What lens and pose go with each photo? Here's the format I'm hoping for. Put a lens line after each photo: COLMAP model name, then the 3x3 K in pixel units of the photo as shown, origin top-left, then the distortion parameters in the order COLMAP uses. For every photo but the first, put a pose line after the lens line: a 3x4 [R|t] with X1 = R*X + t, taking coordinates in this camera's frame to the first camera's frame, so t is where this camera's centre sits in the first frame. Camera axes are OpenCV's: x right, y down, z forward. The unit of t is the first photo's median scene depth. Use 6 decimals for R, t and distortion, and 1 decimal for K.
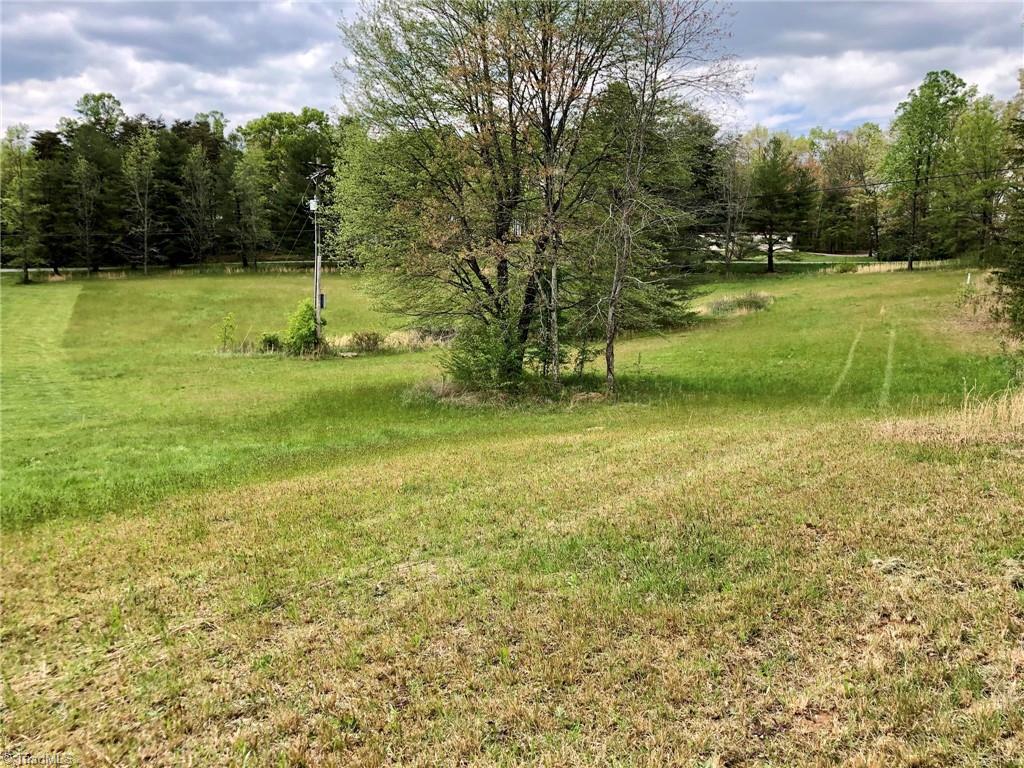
lens RADIAL K [[890.9, 0, 511.1], [0, 890.9, 364.6], [0, 0, 1]] dist [-0.006328, 0.071221]
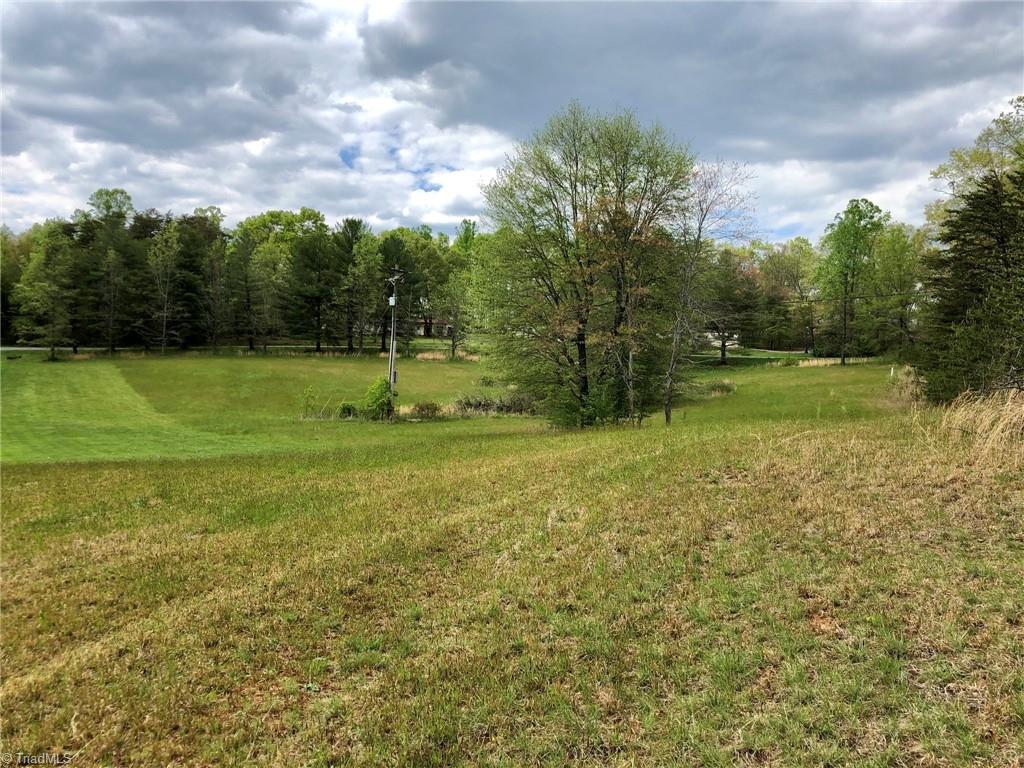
lens RADIAL K [[890.9, 0, 511.1], [0, 890.9, 364.6], [0, 0, 1]] dist [-0.006328, 0.071221]
pose [[0.997010, 0.021161, 0.074313, -0.066211], [-0.013515, 0.994700, -0.101925, 0.016735], [-0.076076, 0.100616, 0.992013, -0.115879]]
